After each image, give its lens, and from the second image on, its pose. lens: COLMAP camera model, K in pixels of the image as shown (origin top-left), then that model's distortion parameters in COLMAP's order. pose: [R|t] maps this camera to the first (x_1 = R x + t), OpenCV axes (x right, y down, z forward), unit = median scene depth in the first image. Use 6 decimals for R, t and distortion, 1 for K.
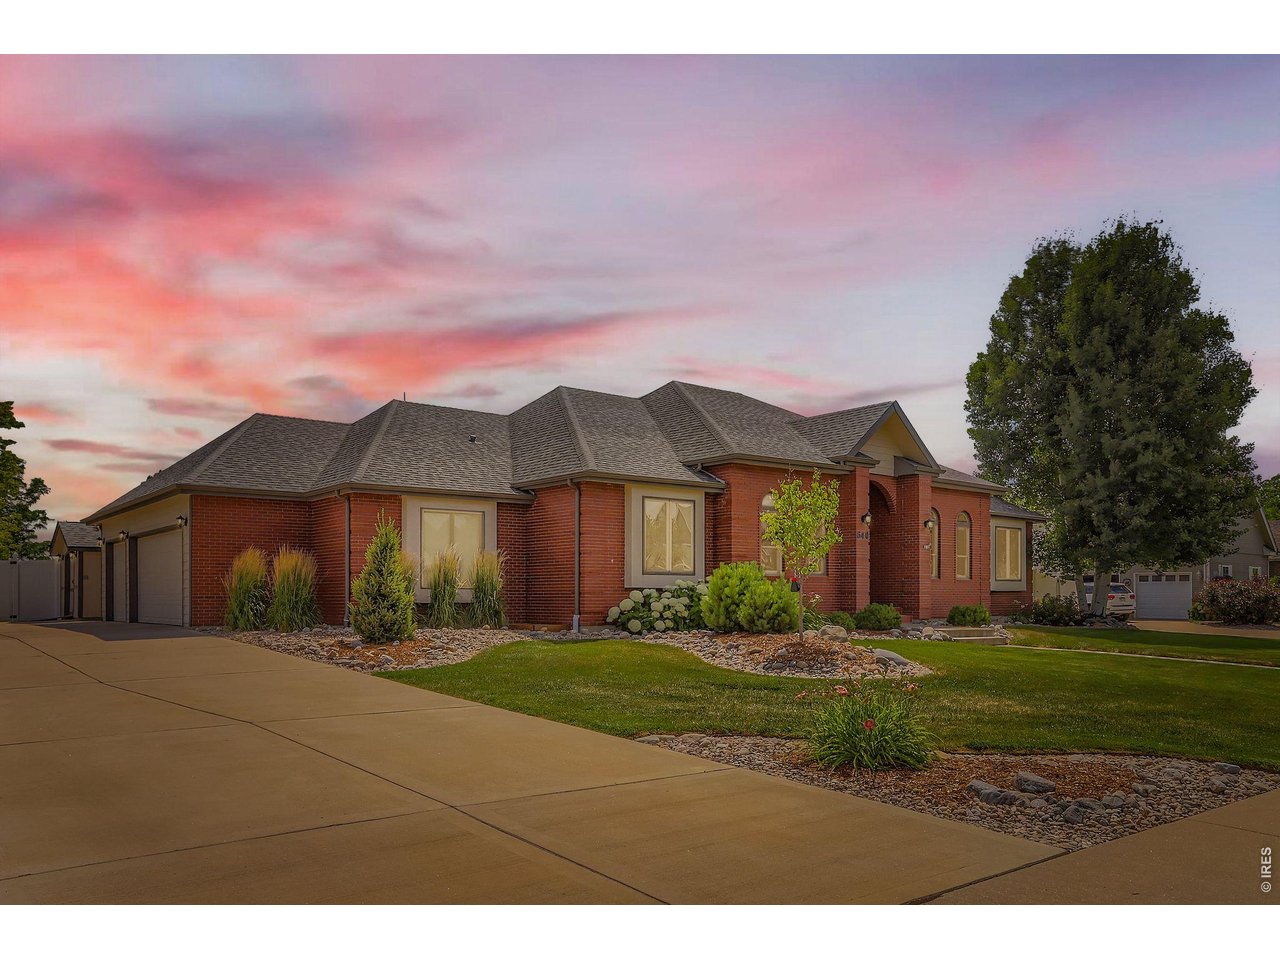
lens RADIAL K [[1093.9, 0, 640.0], [0, 1093.9, 480.0], [0, 0, 1]] dist [0.000888, 0.001015]
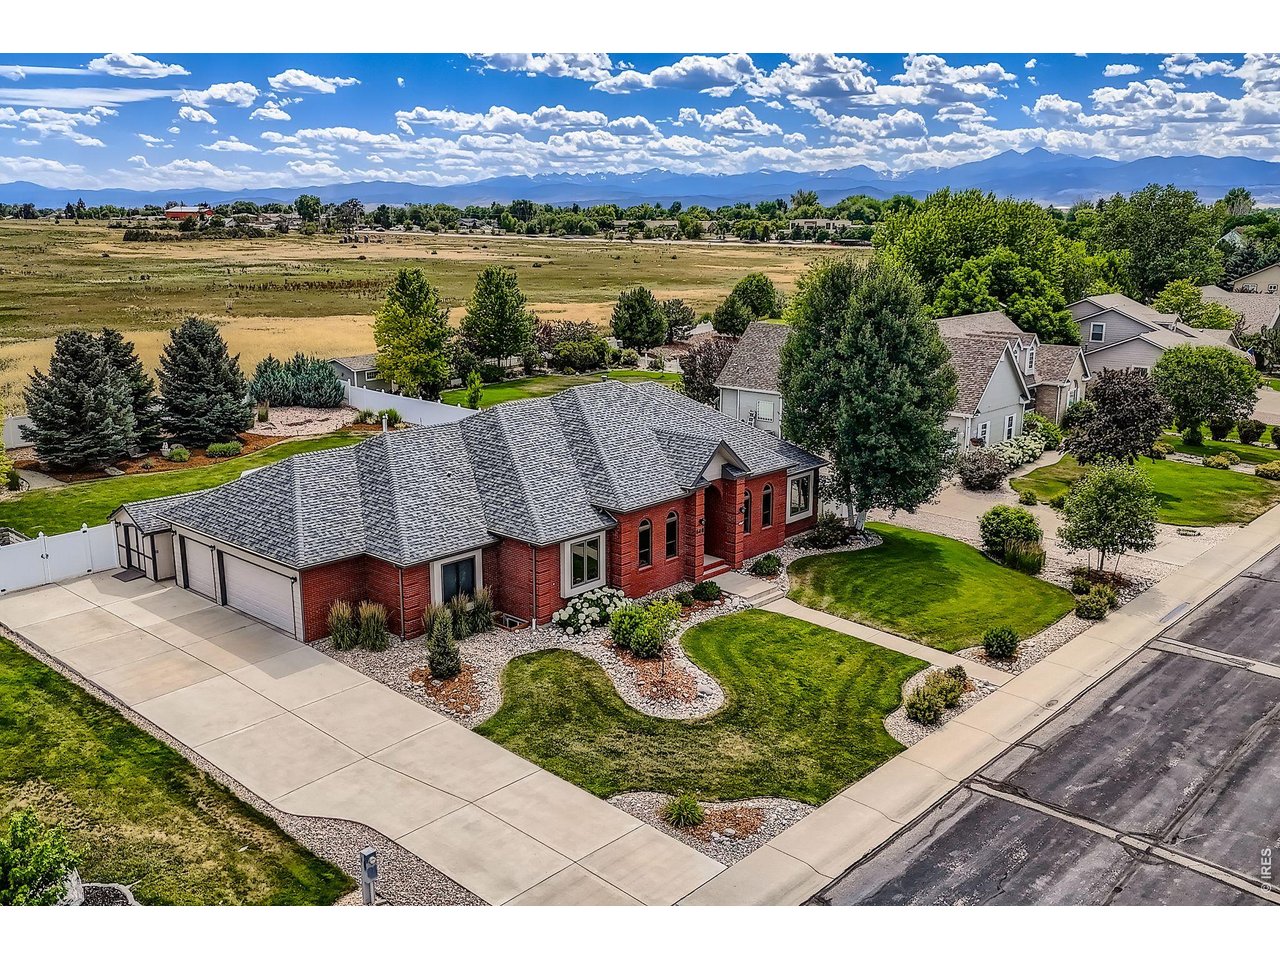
lens RADIAL K [[1112.4, 0, 640.0], [0, 1112.4, 480.0], [0, 0, 1]] dist [0.072324, -0.002768]
pose [[0.991741, -0.047047, 0.119316, -0.093370], [0.016010, 0.968427, 0.248782, -0.531961], [-0.127253, -0.244817, 0.961182, -0.671407]]
